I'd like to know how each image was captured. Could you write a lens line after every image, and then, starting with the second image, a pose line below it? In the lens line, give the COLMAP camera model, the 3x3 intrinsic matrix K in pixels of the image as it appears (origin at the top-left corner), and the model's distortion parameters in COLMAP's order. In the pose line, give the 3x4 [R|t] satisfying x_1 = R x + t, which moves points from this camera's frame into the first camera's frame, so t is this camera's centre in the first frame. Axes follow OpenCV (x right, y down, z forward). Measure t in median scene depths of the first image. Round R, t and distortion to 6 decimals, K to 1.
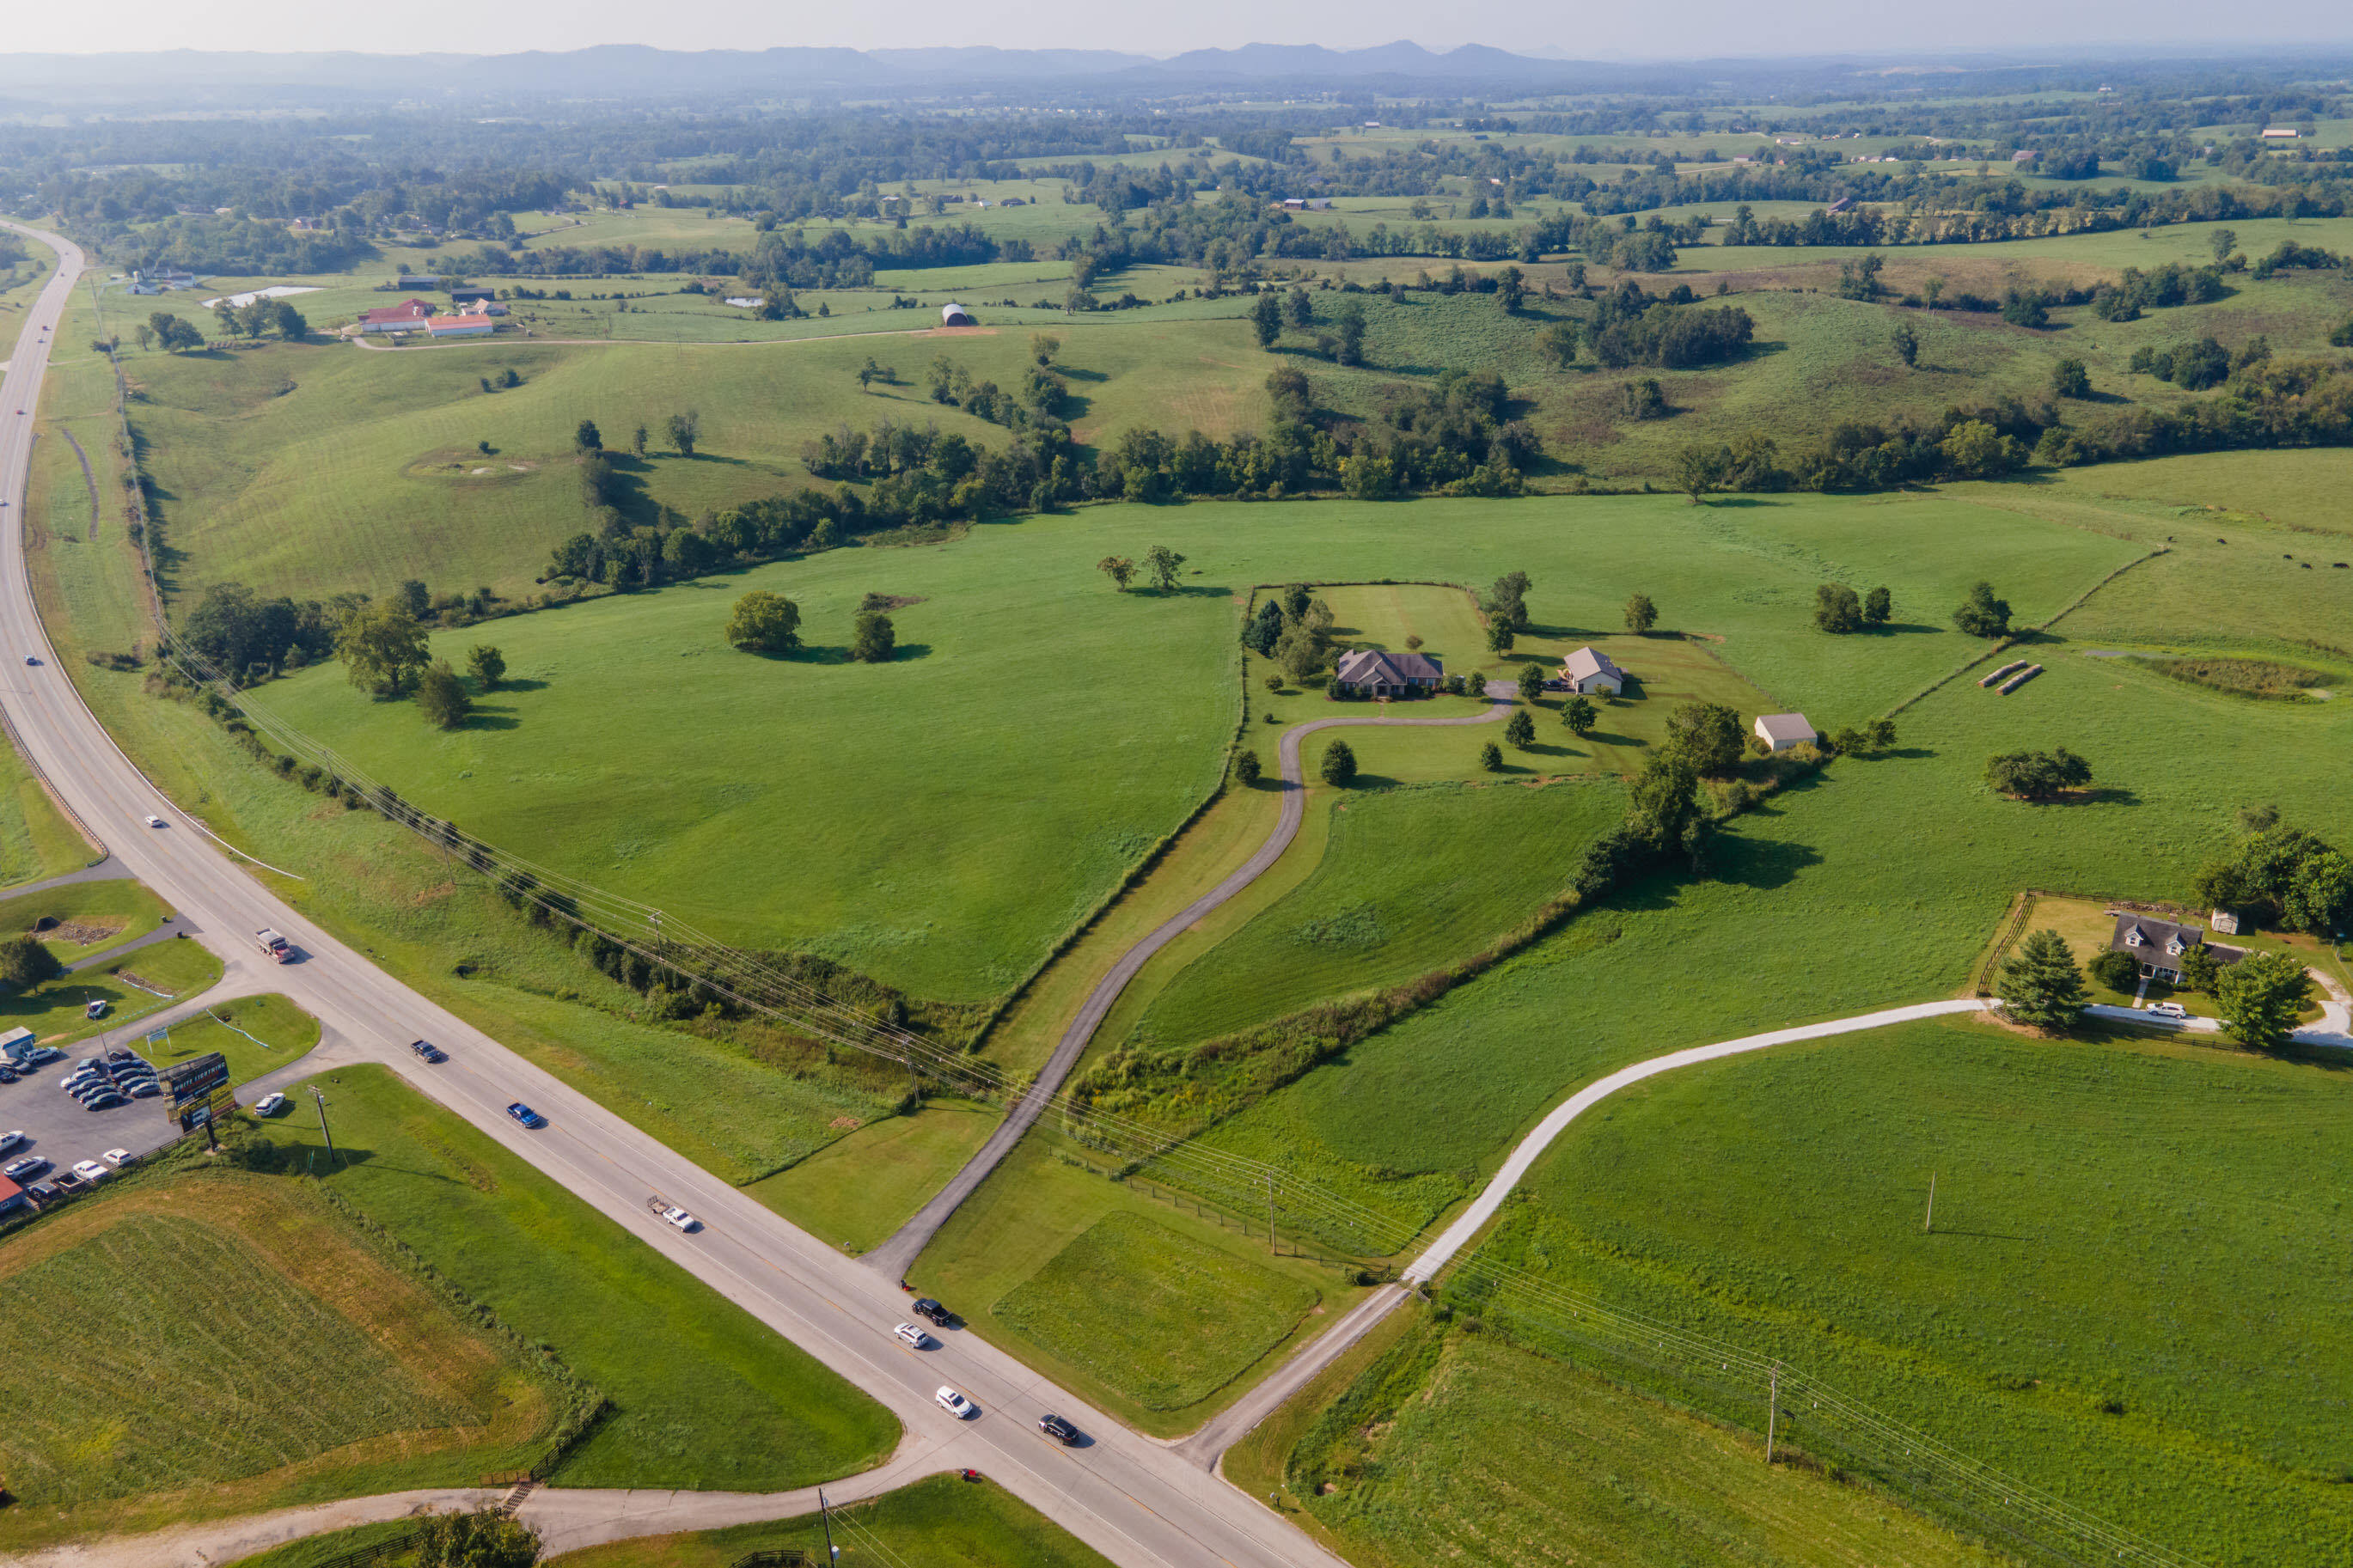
lens RADIAL K [[1704.1, 0, 1224.8], [0, 1704.1, 786.5], [0, 0, 1]] dist [0.038073, 0.007767]
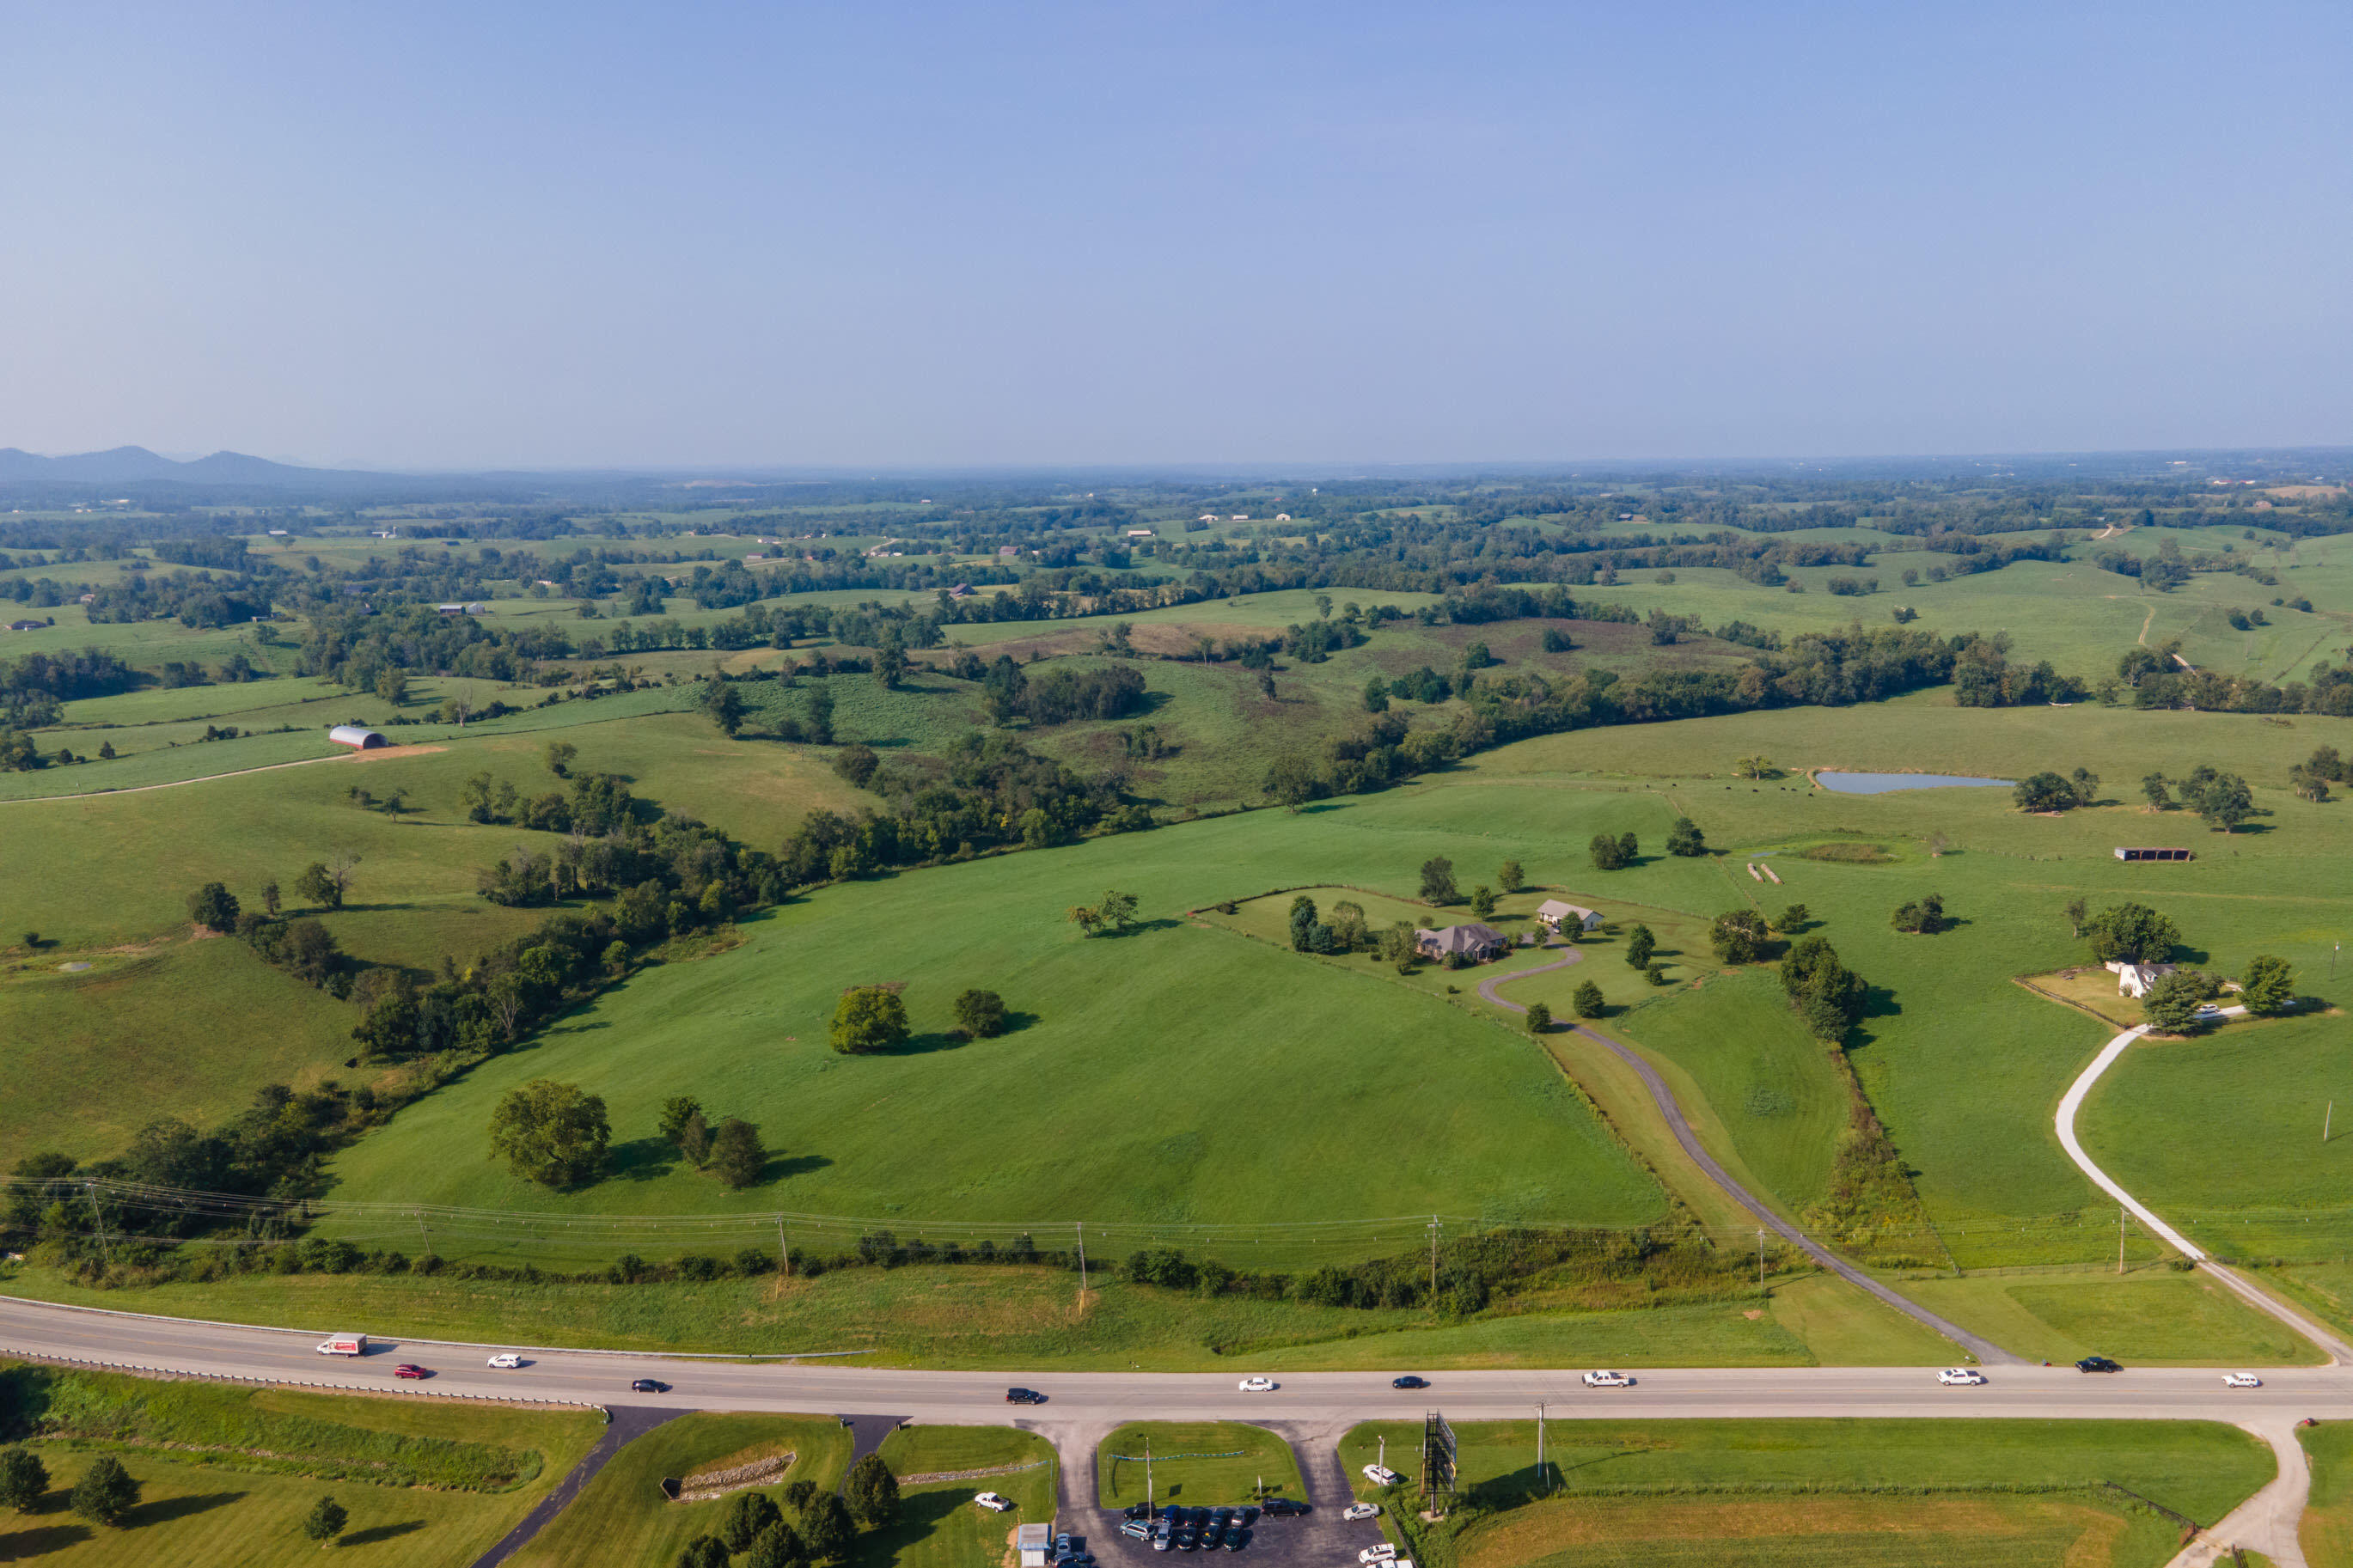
lens RADIAL K [[1704.1, 0, 1224.8], [0, 1704.1, 786.5], [0, 0, 1]] dist [0.038073, 0.007767]
pose [[0.784175, -0.113247, 0.610119, -0.478575], [0.242615, 0.960897, -0.133473, -0.033554], [-0.571146, 0.252690, 0.780987, 0.081396]]
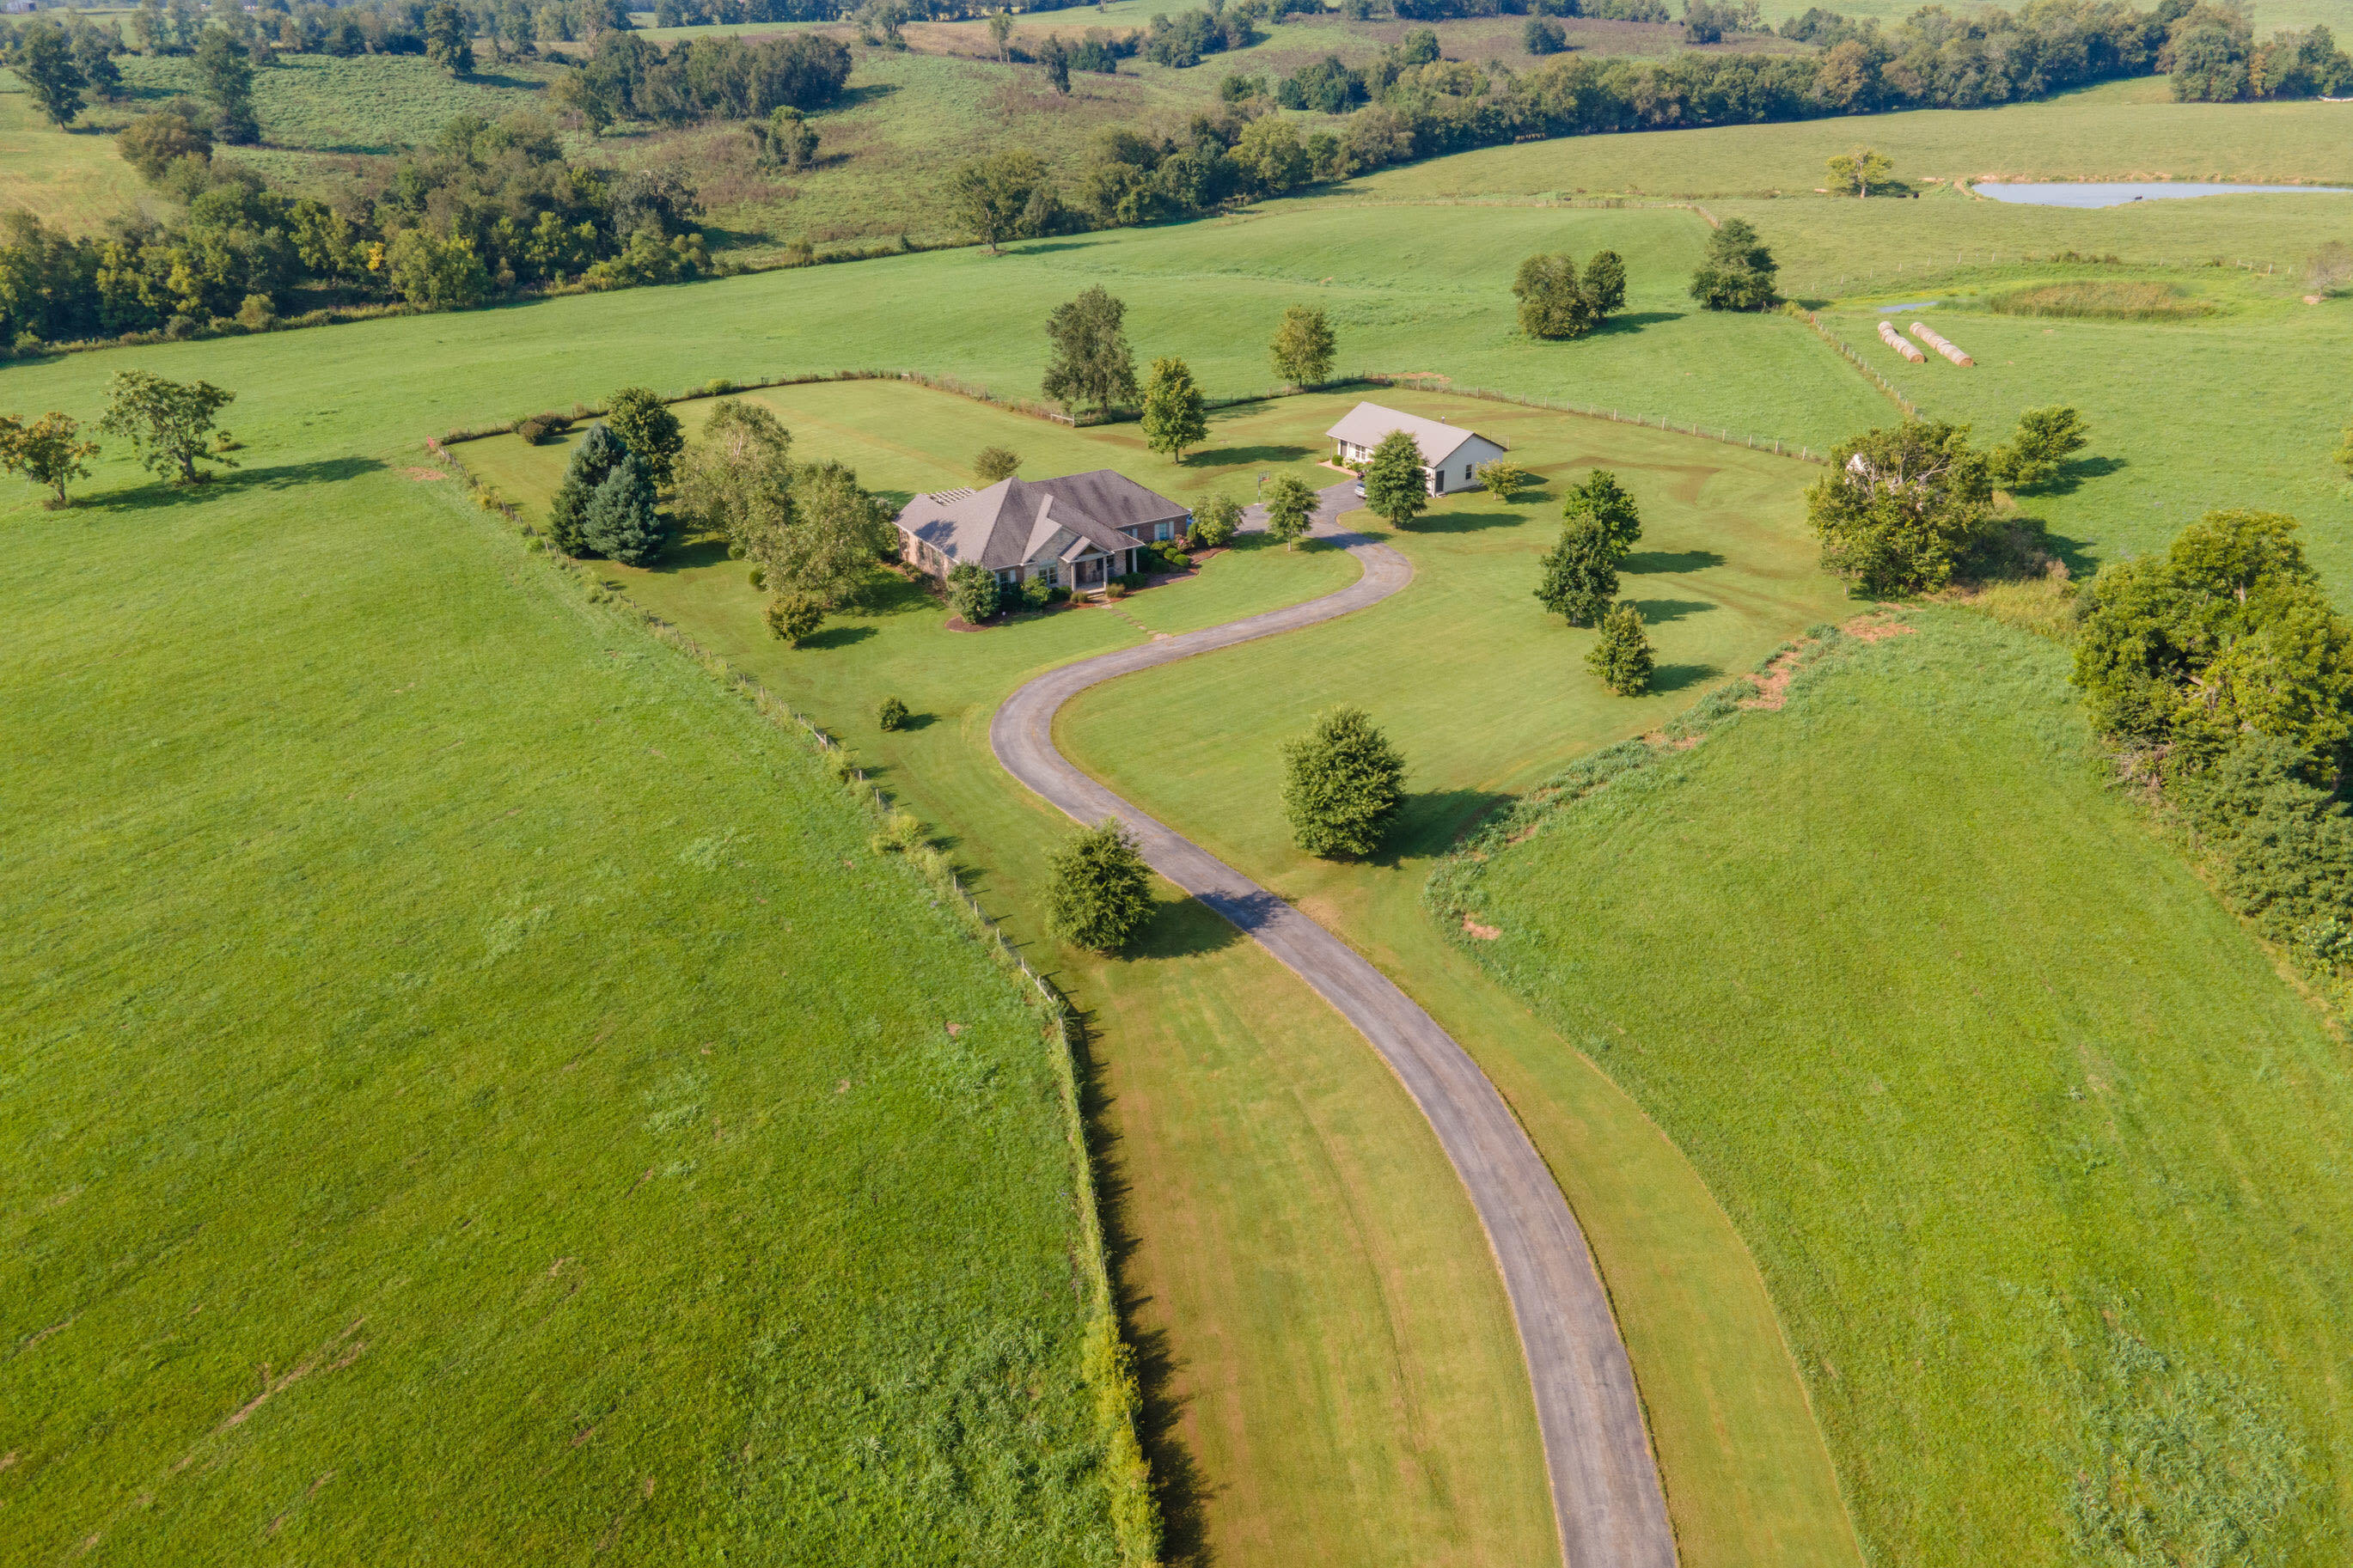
lens RADIAL K [[1695.3, 0, 1214.7], [0, 1695.3, 775.1], [0, 0, 1]] dist [0.030882, 0.003197]
pose [[0.789057, -0.266988, 0.553269, -0.064878], [0.242571, 0.962846, 0.118687, -0.031695], [-0.564401, 0.040556, 0.824504, 0.418278]]
